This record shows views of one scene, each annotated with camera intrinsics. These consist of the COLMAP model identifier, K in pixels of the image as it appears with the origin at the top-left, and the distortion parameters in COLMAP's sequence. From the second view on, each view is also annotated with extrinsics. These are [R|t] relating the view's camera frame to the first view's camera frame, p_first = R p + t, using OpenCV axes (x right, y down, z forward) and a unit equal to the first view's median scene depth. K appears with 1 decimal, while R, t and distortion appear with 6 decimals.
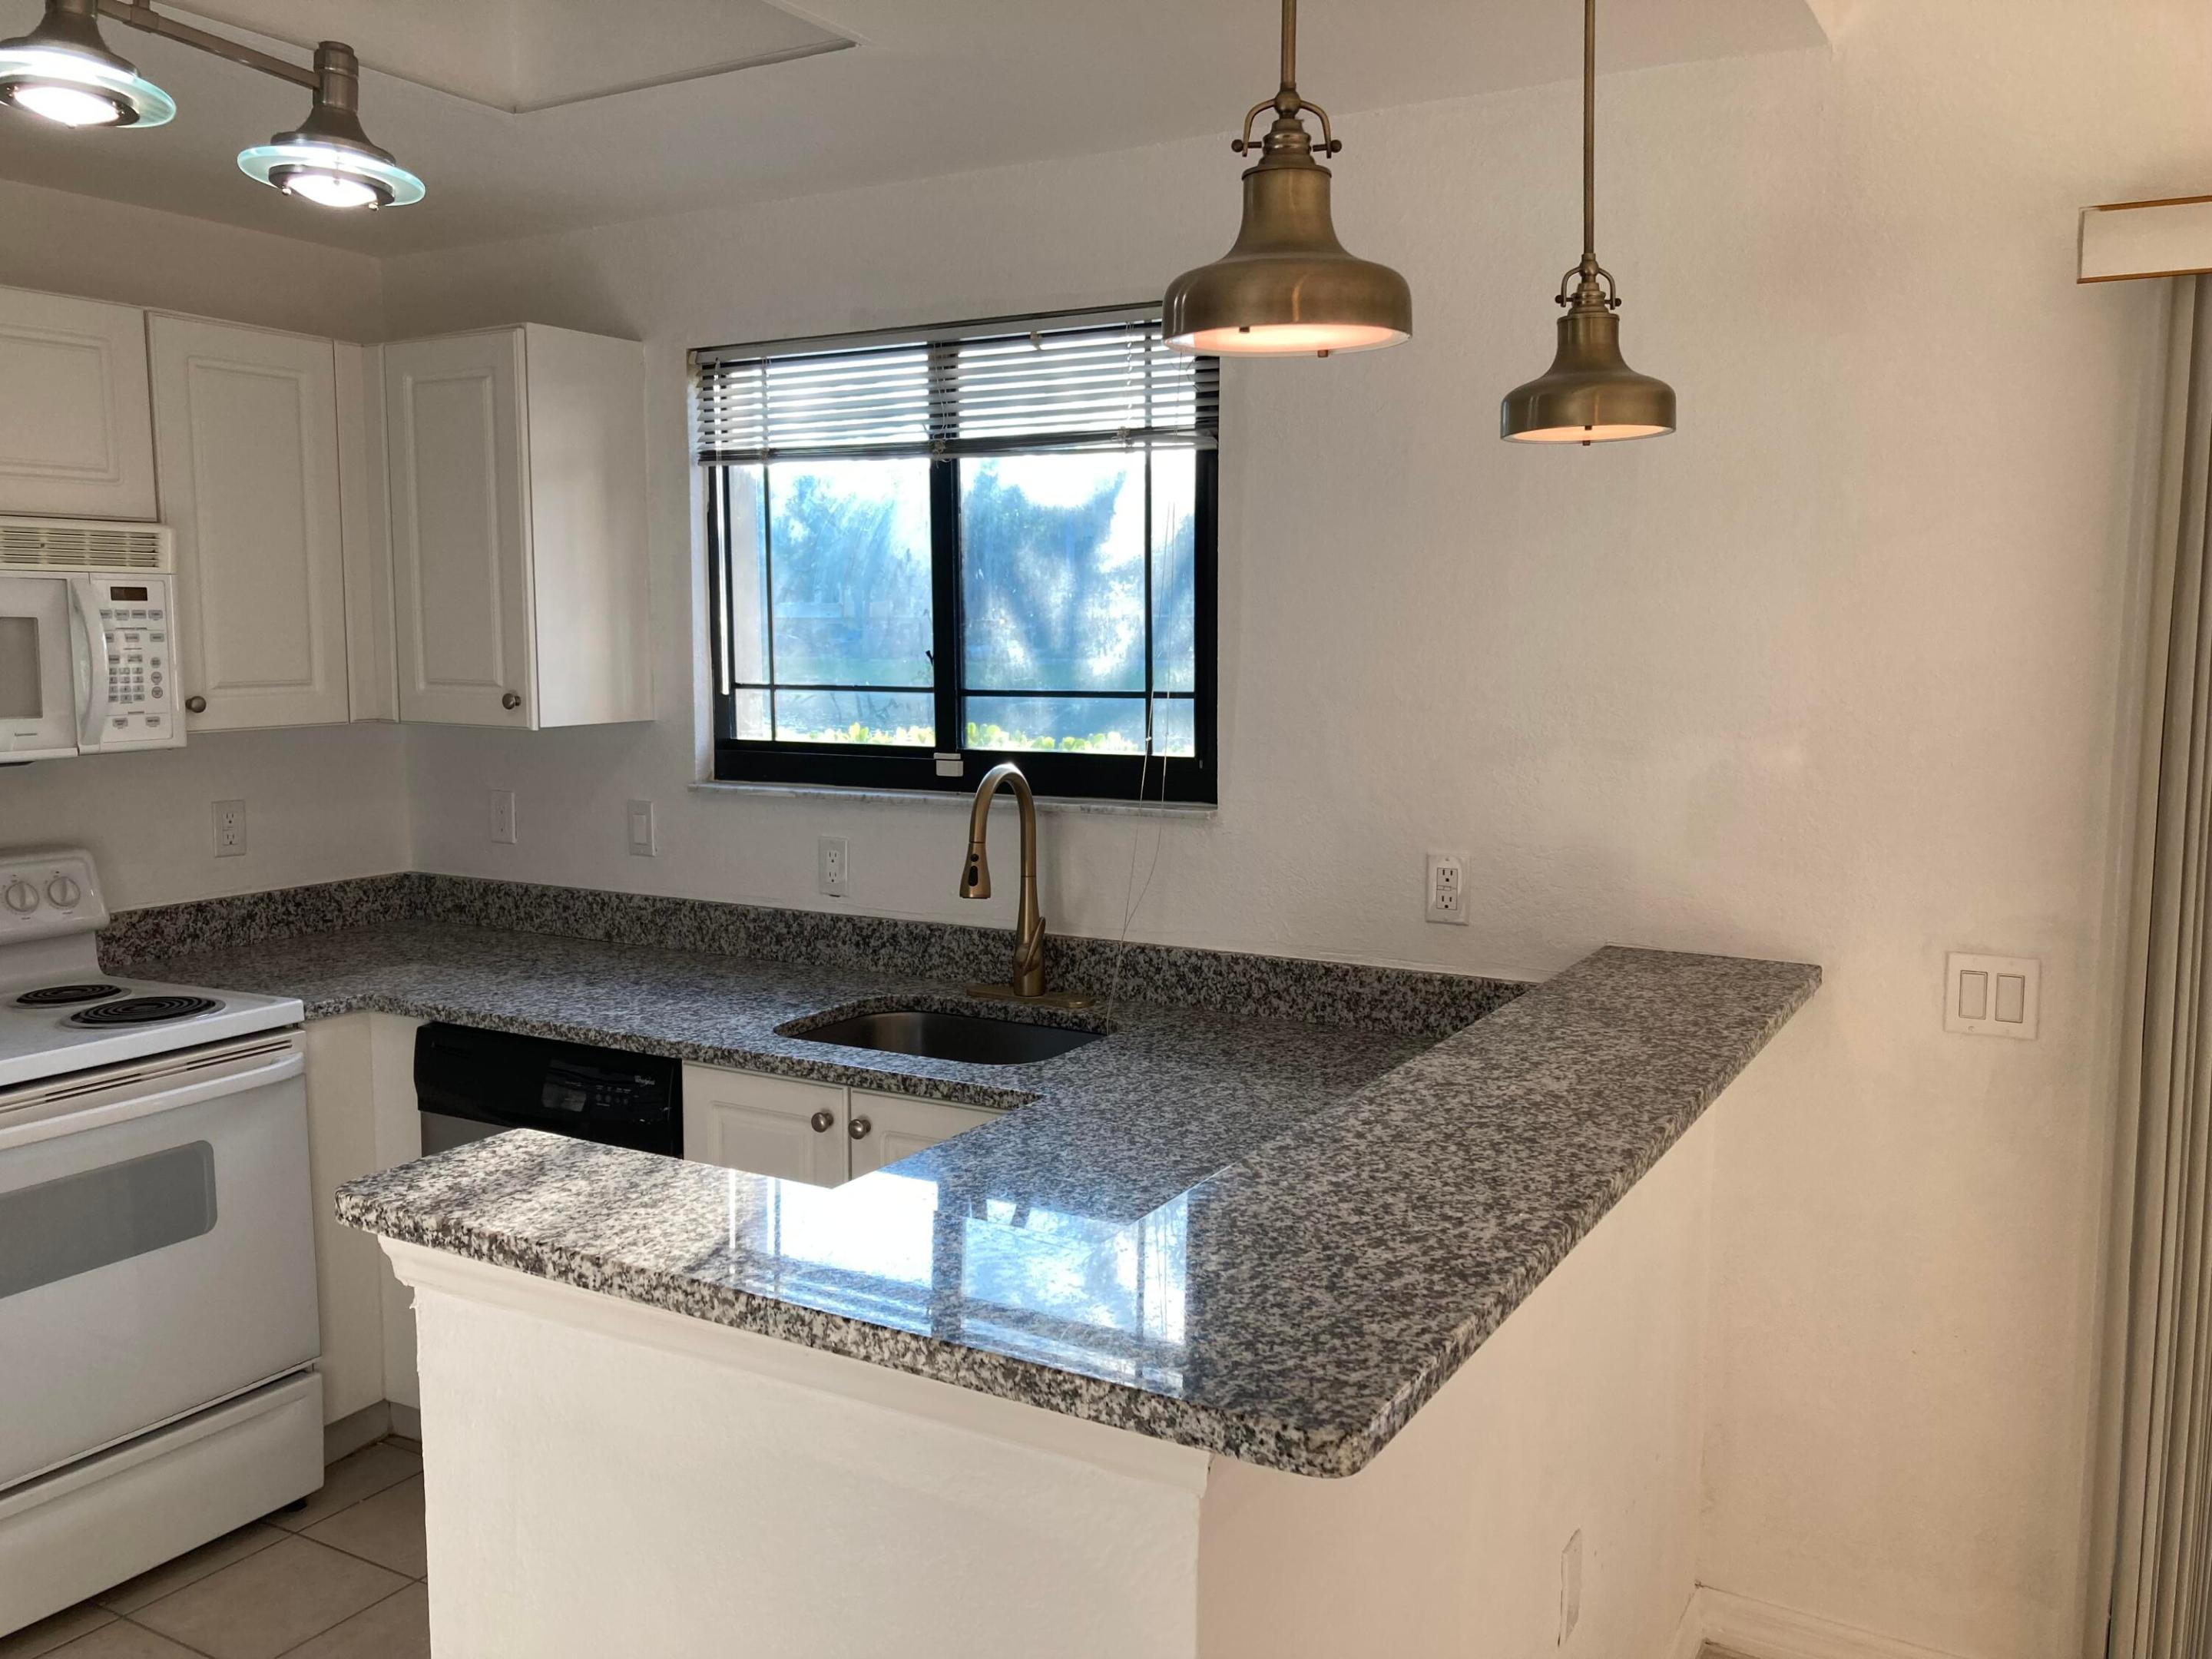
lens RADIAL K [[1825.3, 0, 1106.0], [0, 1825.3, 829.5], [0, 0, 1]] dist [0.014787, -0.005082]
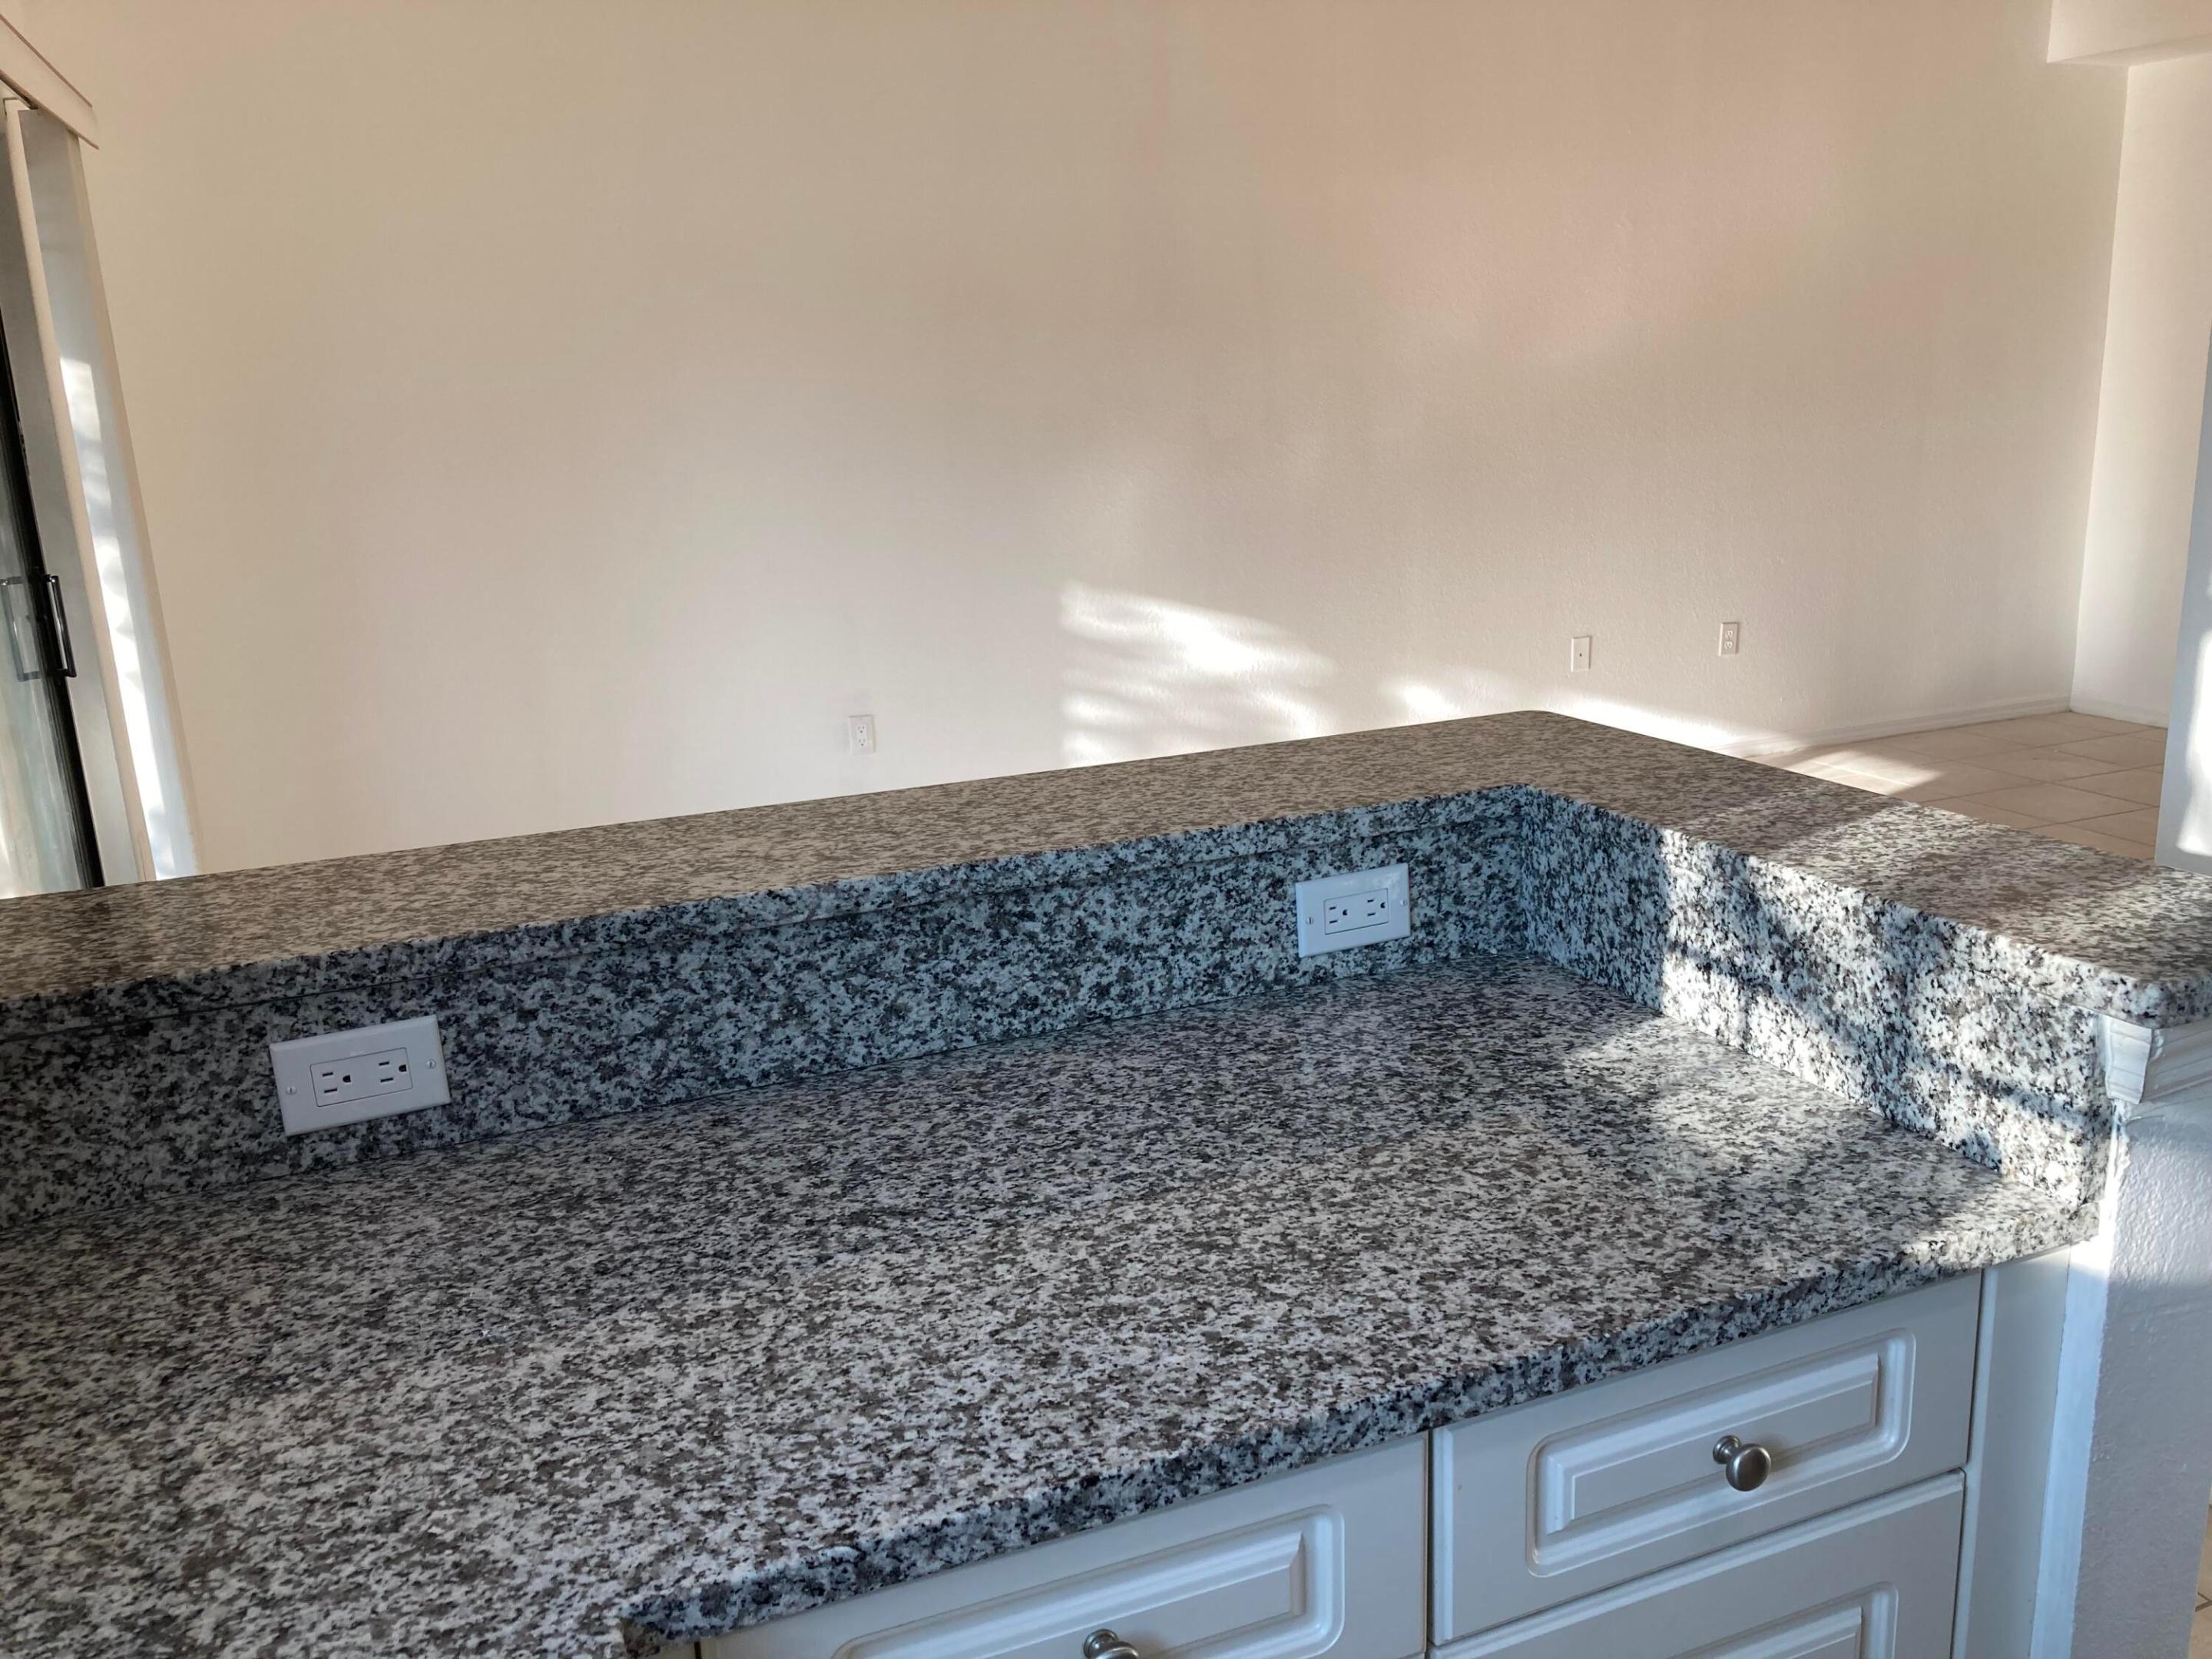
lens RADIAL K [[1818.0, 0, 1118.6], [0, 1818.0, 824.1], [0, 0, 1]] dist [0.007254, -0.017128]
pose [[-0.786833, -0.115357, 0.606289, -0.311612], [0.111855, 0.939452, 0.323911, -0.091705], [-0.606945, 0.322680, -0.726289, 1.242799]]
